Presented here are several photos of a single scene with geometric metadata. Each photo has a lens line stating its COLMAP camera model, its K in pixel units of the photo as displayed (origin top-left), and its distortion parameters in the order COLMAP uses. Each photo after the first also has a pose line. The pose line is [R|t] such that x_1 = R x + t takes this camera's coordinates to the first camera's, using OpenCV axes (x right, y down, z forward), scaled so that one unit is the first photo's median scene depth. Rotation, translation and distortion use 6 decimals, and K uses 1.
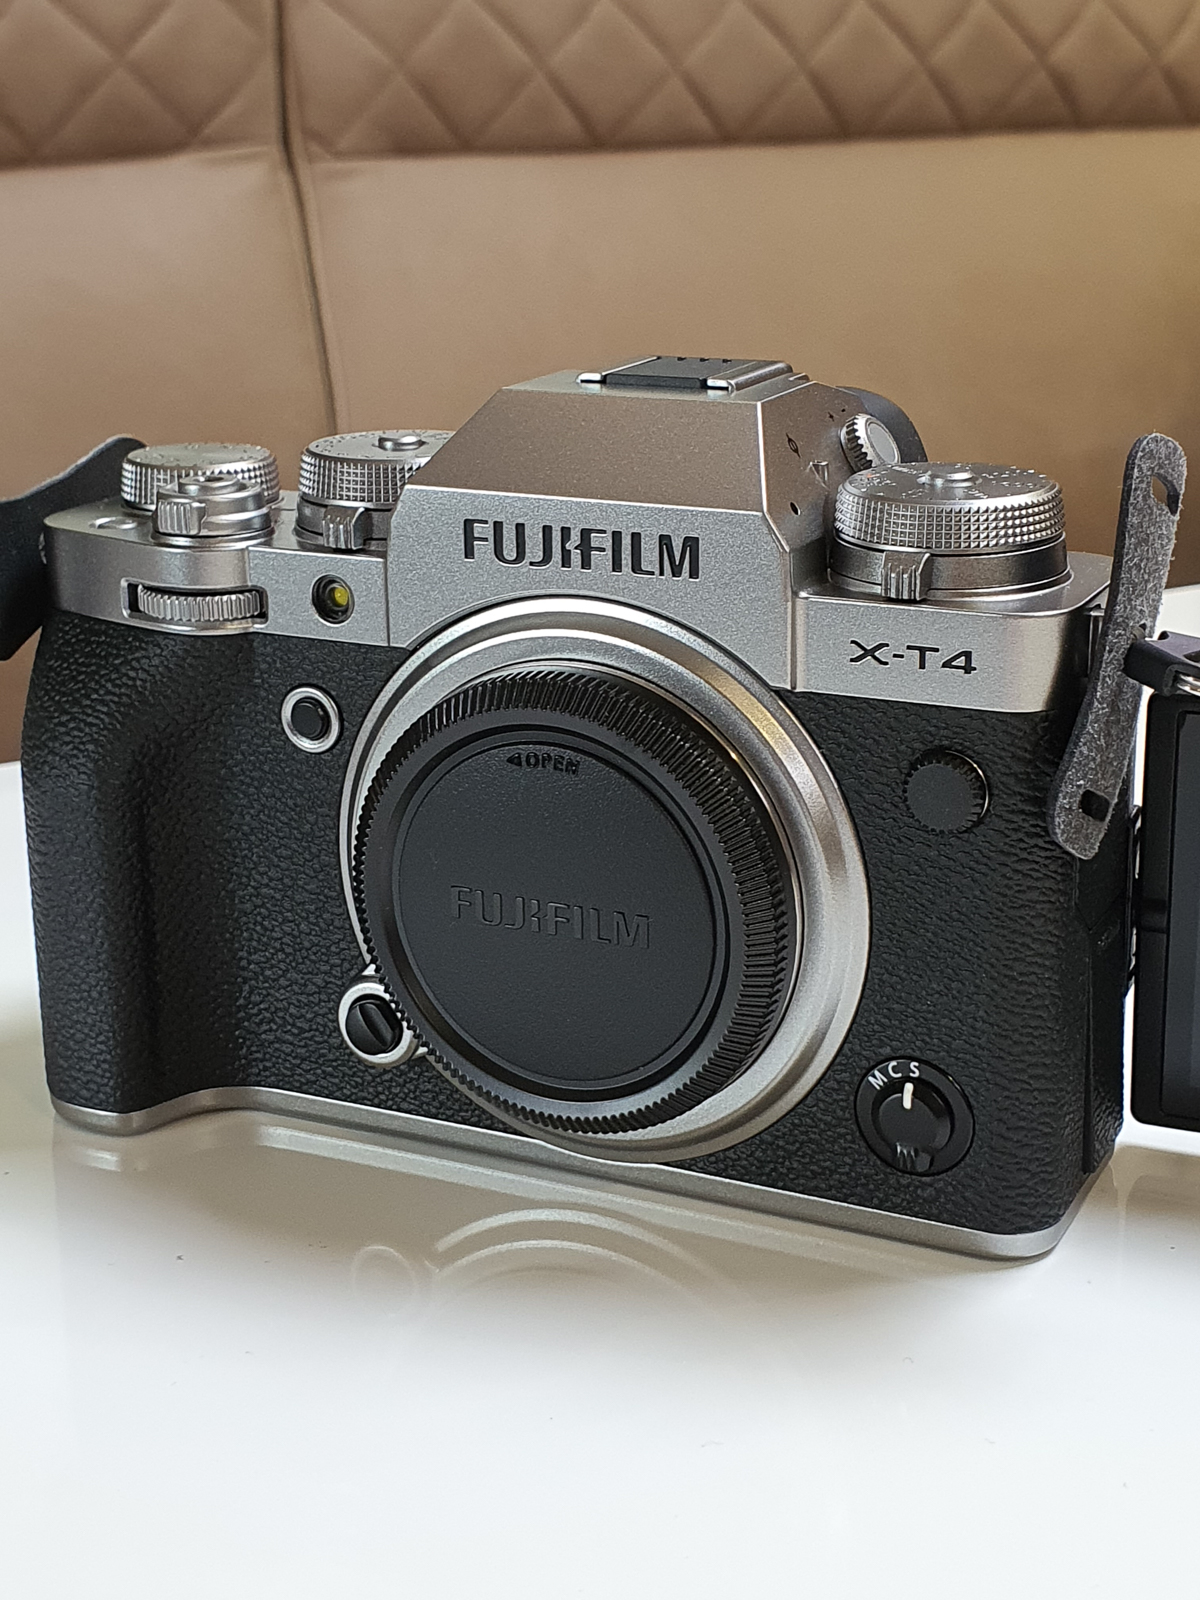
lens RADIAL K [[2522.4, 0, 591.4], [0, 2522.4, 825.8], [0, 0, 1]] dist [0.442067, -2.374350]
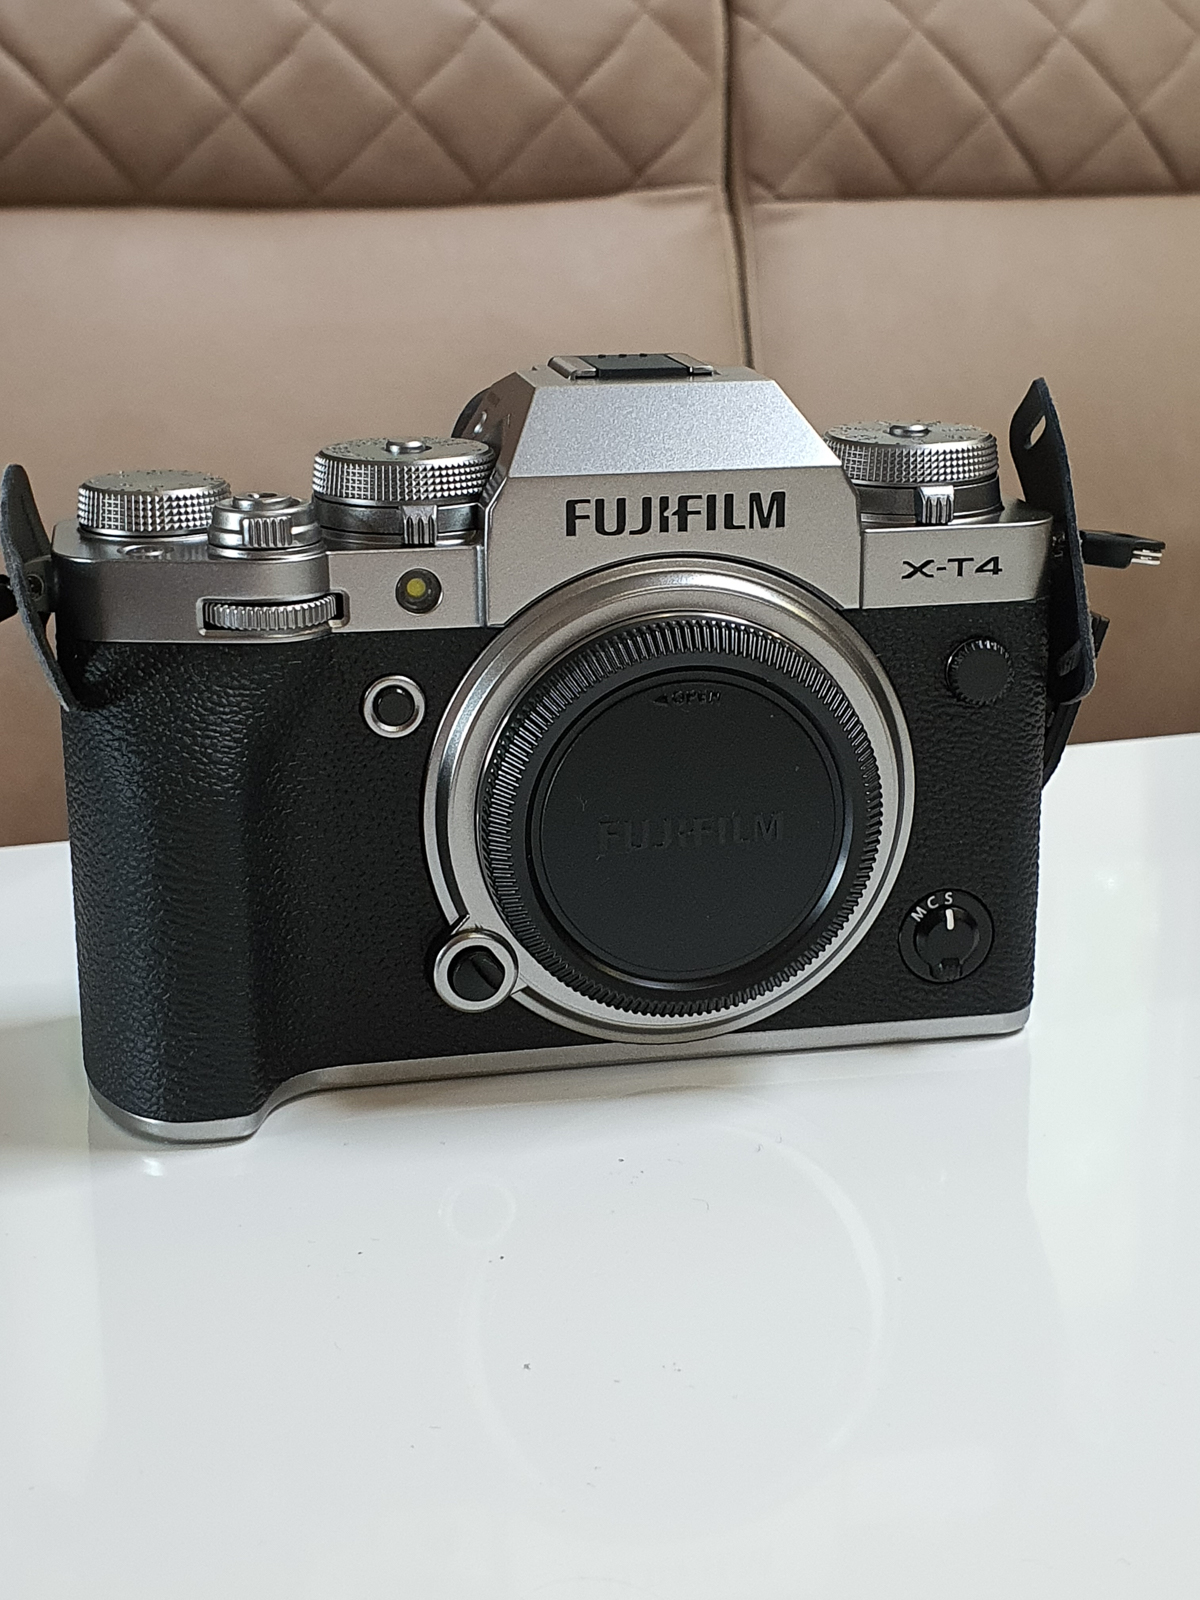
lens RADIAL K [[2522.4, 0, 591.4], [0, 2522.4, 825.8], [0, 0, 1]] dist [0.442067, -2.374350]
pose [[0.786421, -0.170700, 0.593636, -0.758843], [0.174870, 0.983266, 0.051079, -0.035037], [-0.592421, 0.063640, 0.803111, 0.092186]]
